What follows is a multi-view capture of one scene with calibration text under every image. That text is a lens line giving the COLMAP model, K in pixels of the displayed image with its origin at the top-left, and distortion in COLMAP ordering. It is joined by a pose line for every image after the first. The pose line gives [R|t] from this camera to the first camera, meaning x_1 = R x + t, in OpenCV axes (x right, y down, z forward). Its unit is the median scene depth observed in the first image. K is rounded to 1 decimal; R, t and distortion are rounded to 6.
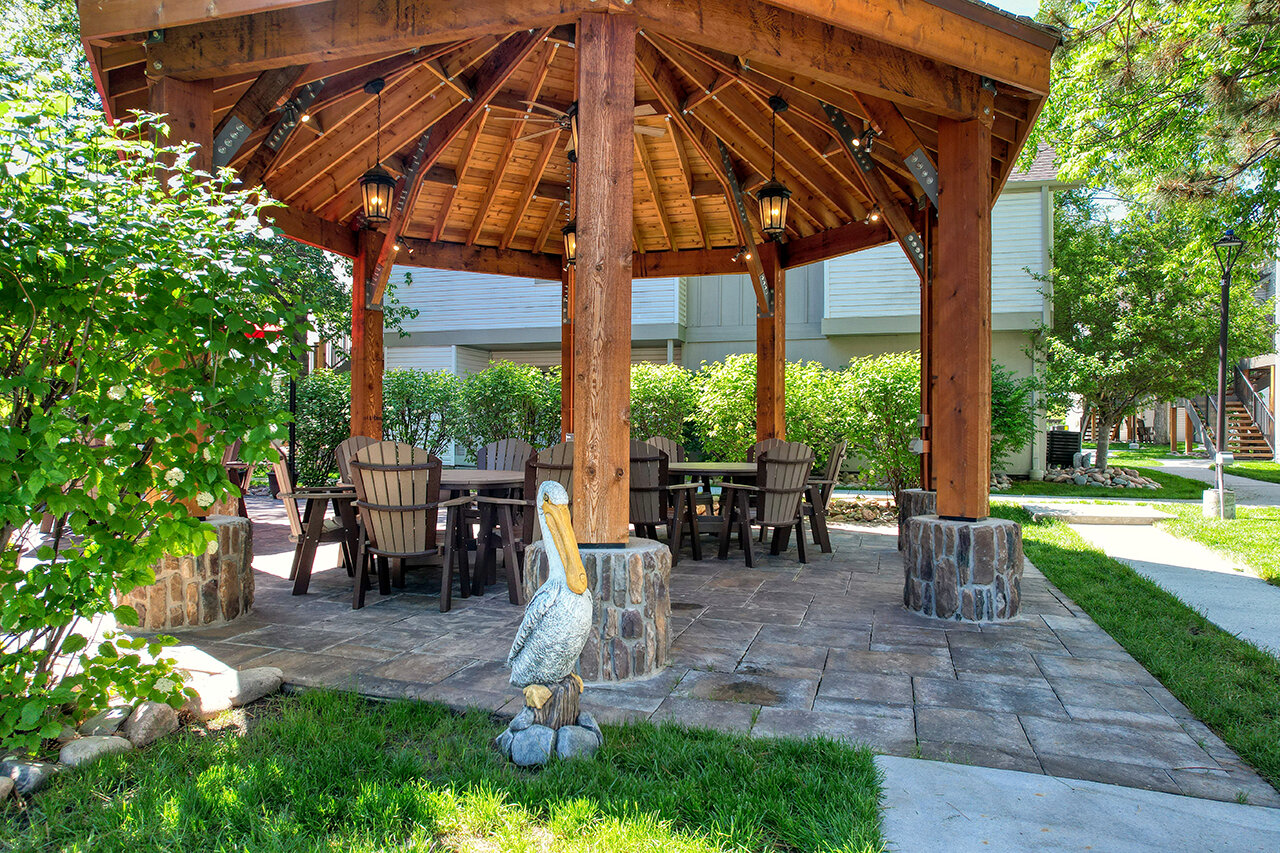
lens RADIAL K [[827.6, 0, 640.0], [0, 827.6, 426.5], [0, 0, 1]] dist [-0.041291, 0.002209]
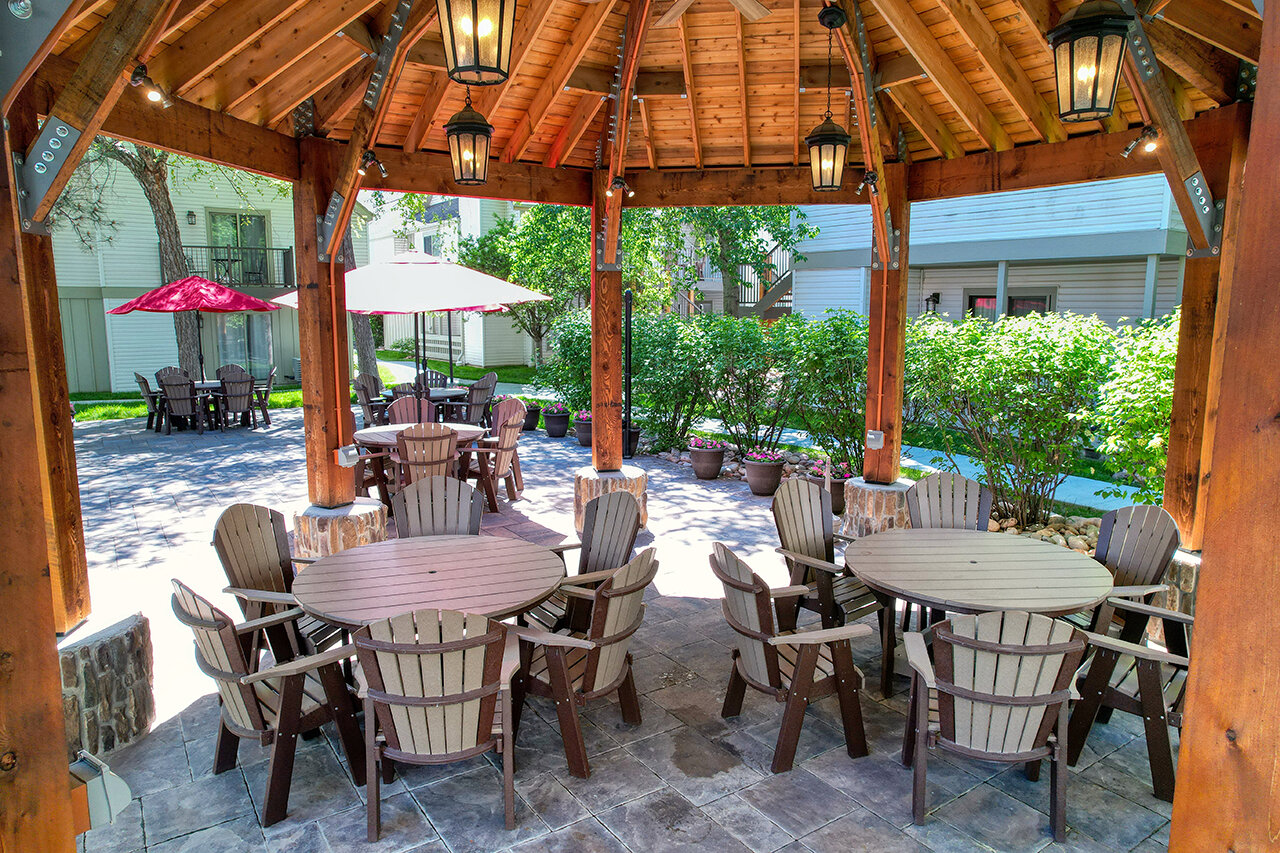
lens RADIAL K [[827.6, 0, 640.0], [0, 827.6, 426.5], [0, 0, 1]] dist [-0.041291, 0.002209]
pose [[0.781756, 0.083561, -0.617961, 0.193484], [0.006504, 0.989835, 0.142074, -0.097047], [0.623551, -0.115086, 0.773266, 0.348684]]
